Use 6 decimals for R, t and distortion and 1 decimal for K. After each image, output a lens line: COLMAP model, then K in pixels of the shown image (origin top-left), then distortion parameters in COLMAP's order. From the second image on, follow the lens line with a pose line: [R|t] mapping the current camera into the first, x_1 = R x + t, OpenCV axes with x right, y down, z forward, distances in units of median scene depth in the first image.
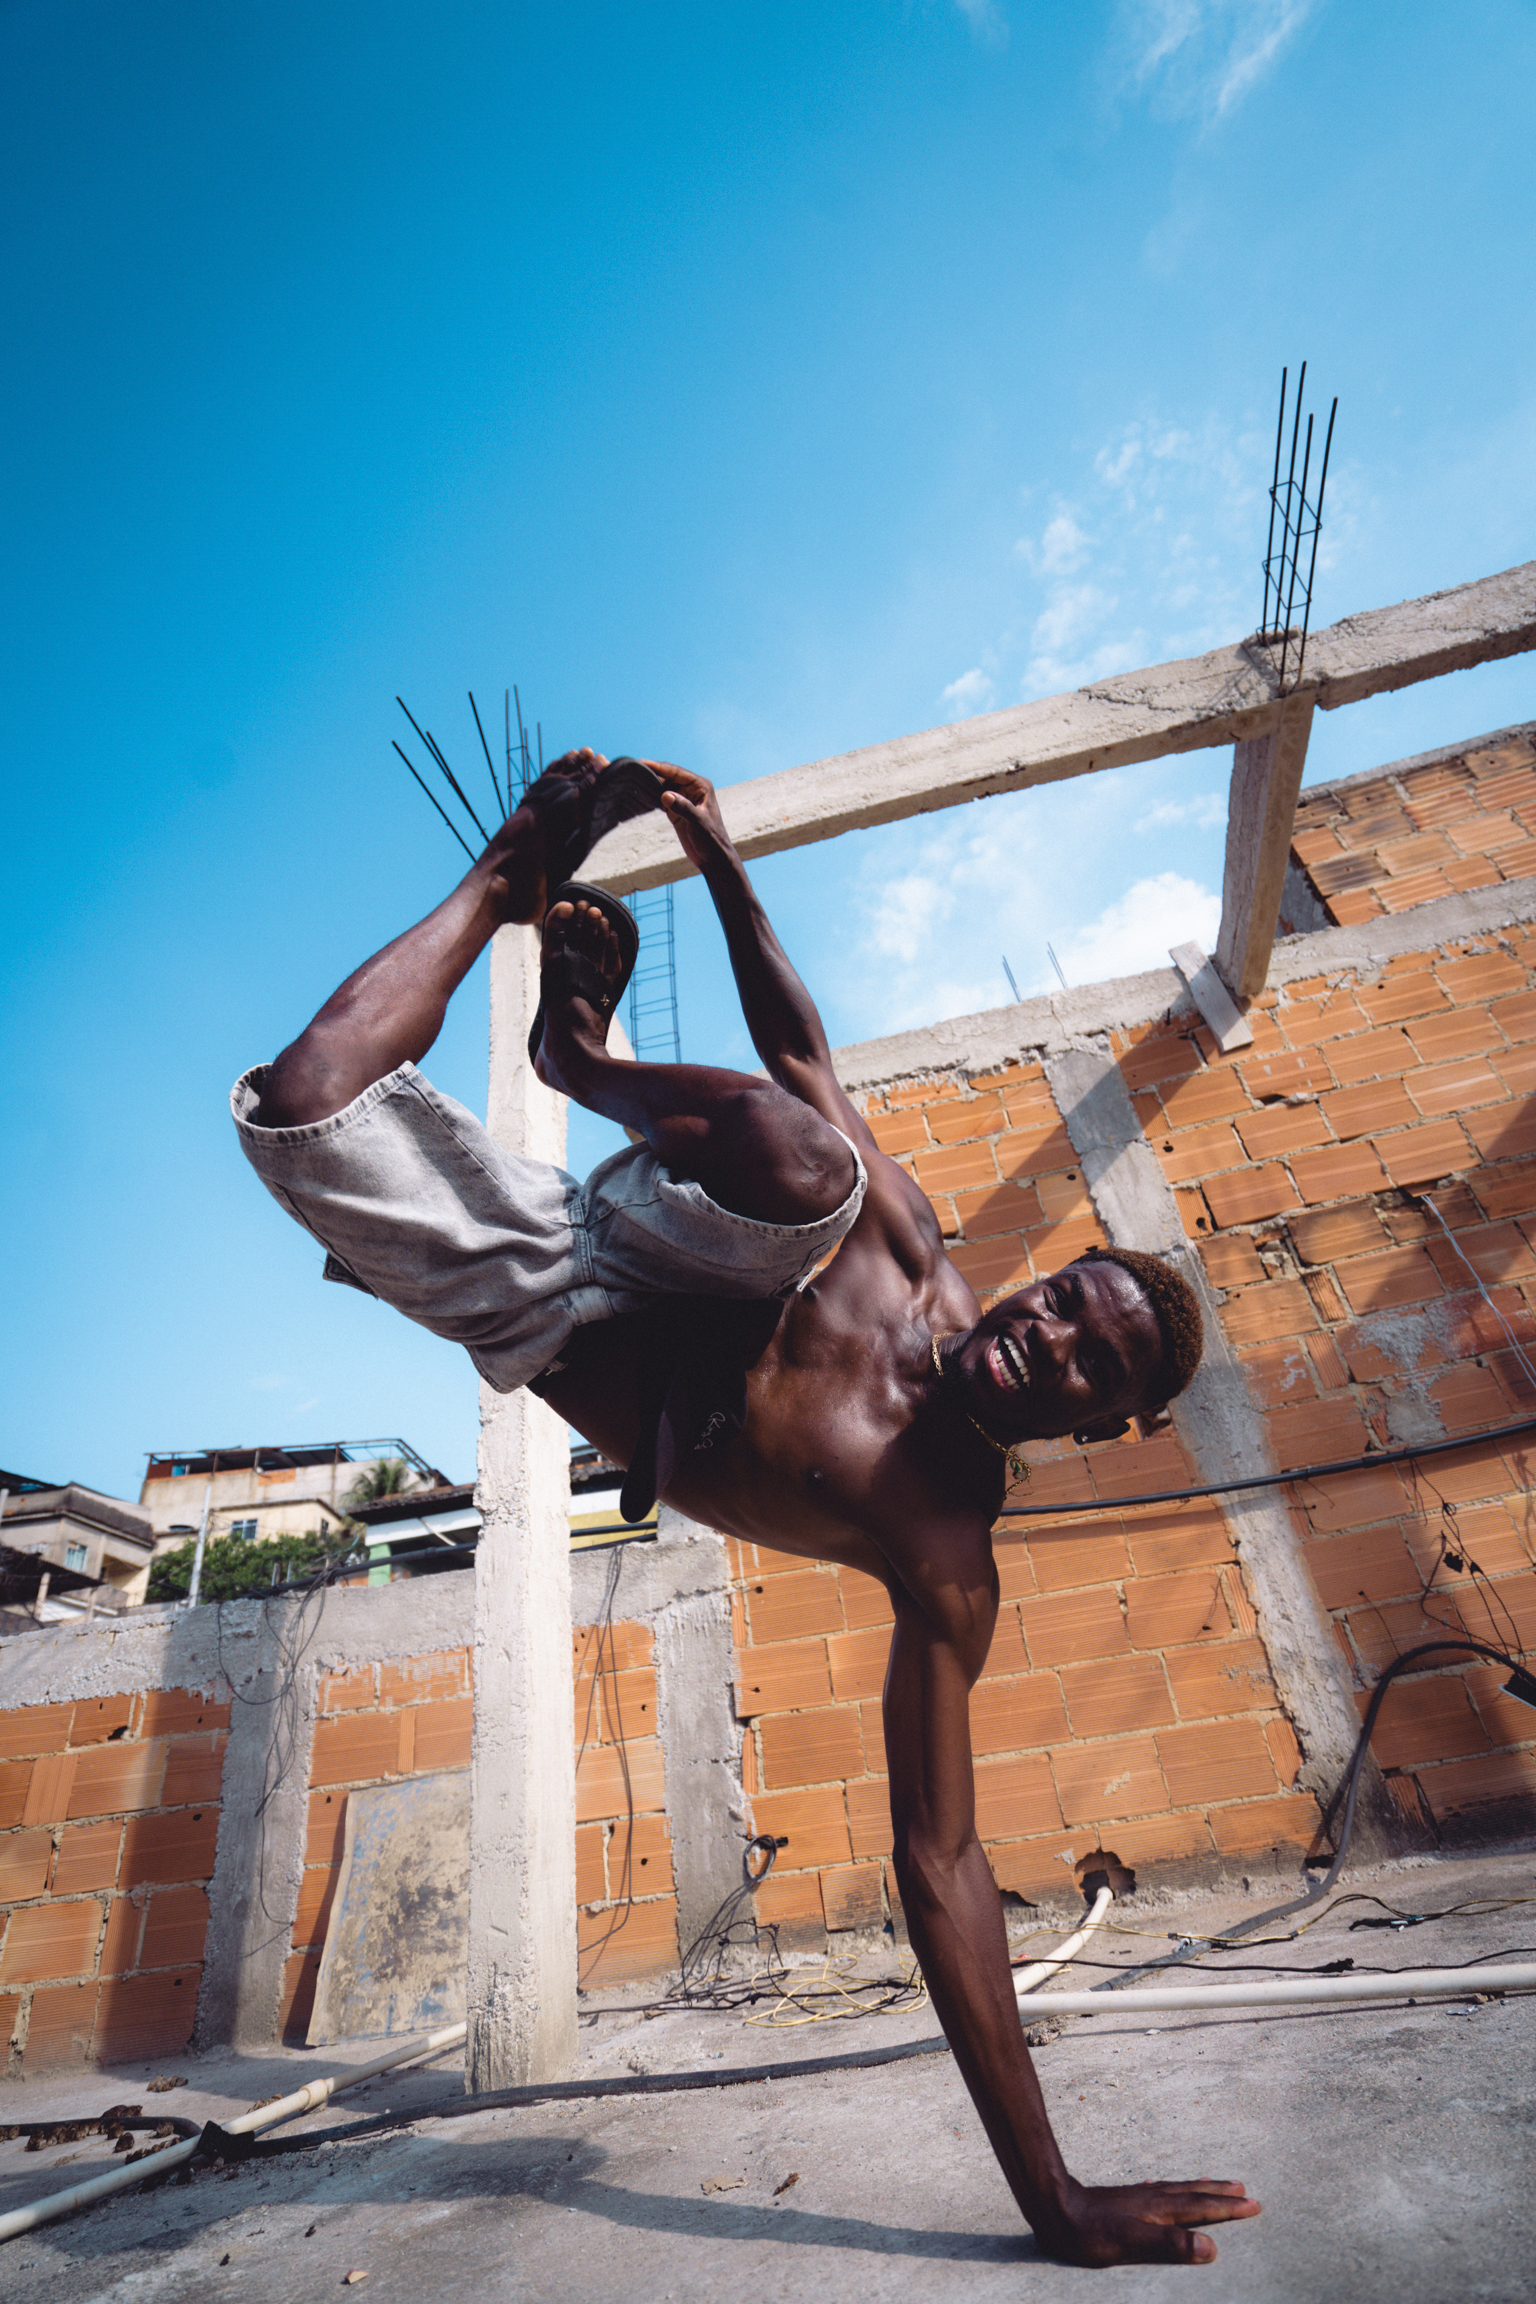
lens RADIAL K [[1071.8, 0, 778.7], [0, 1071.8, 1152.5], [0, 0, 1]] dist [-0.043429, 0.016775]
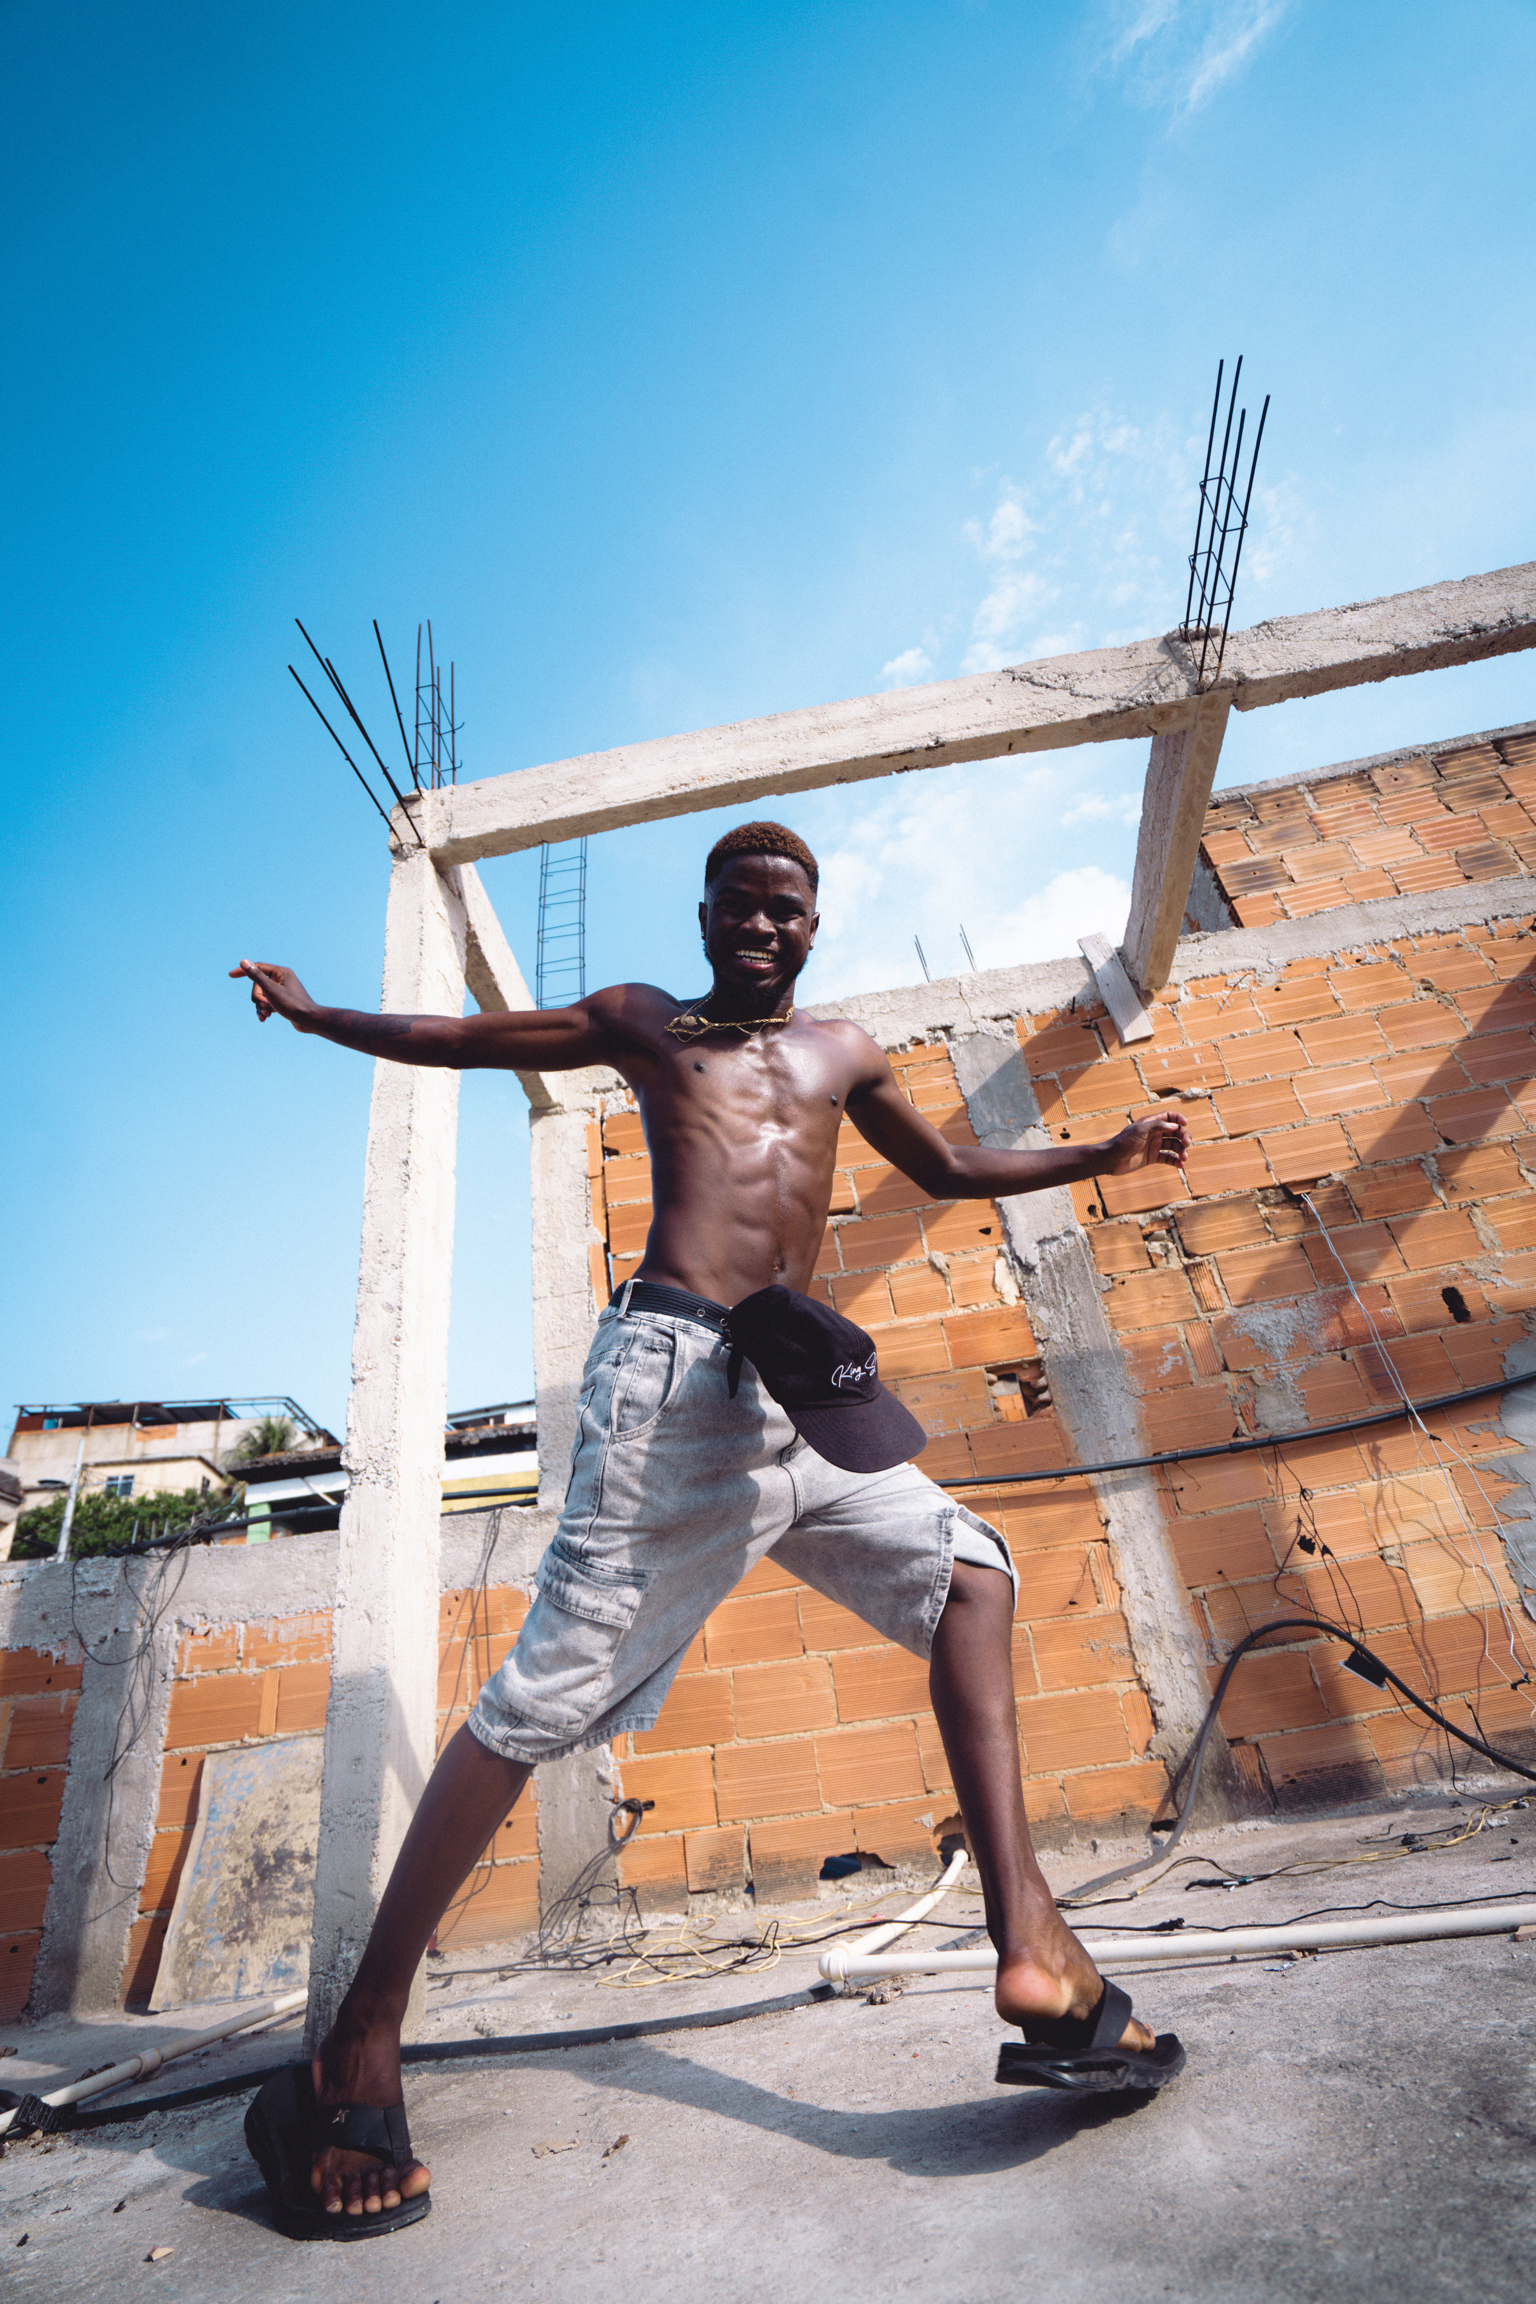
lens RADIAL K [[1073.3, 0, 776.7], [0, 1073.3, 1162.6], [0, 0, 1]] dist [-0.047808, 0.021444]
pose [[0.995483, 0.047777, 0.082044, 0.011959], [-0.050570, 0.998198, 0.032305, 0.003124], [-0.080353, -0.036308, 0.996105, 0.008868]]
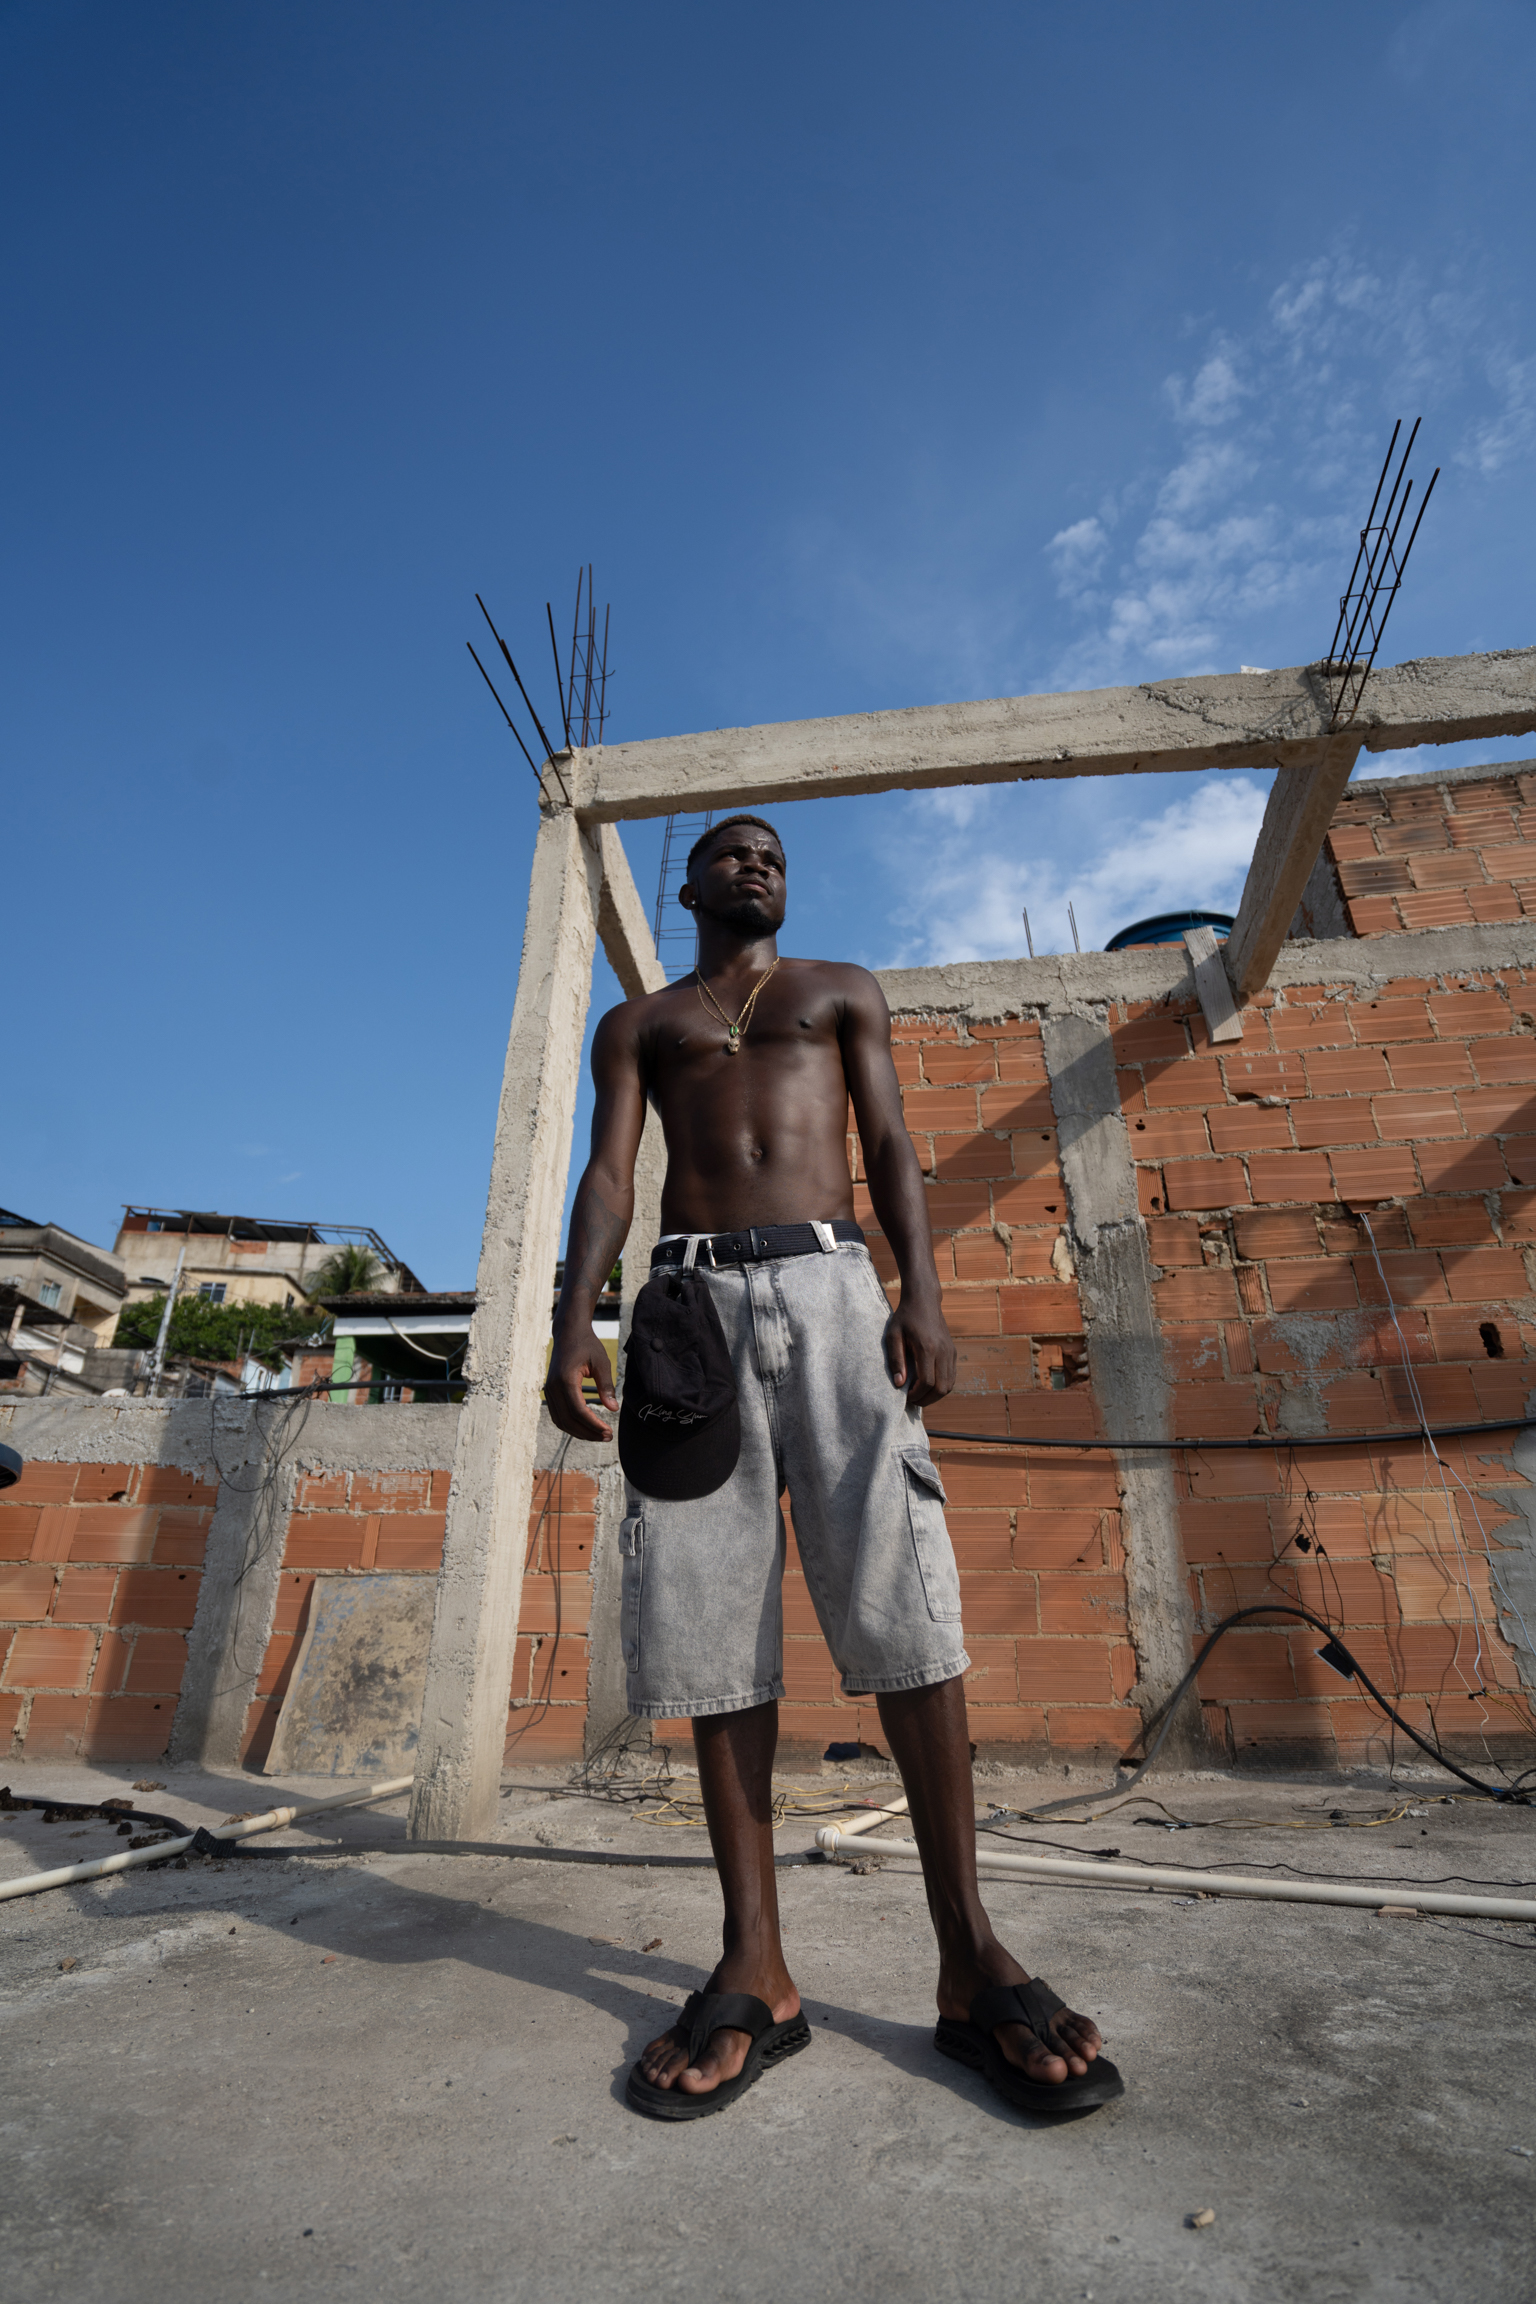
lens RADIAL K [[1074.5, 0, 774.4], [0, 1074.5, 1160.1], [0, 0, 1]] dist [-0.052113, 0.026581]
pose [[0.987179, 0.158819, 0.015968, -0.006982], [-0.159464, 0.976859, 0.142540, -0.078568], [0.007039, -0.143259, 0.989660, -0.070782]]
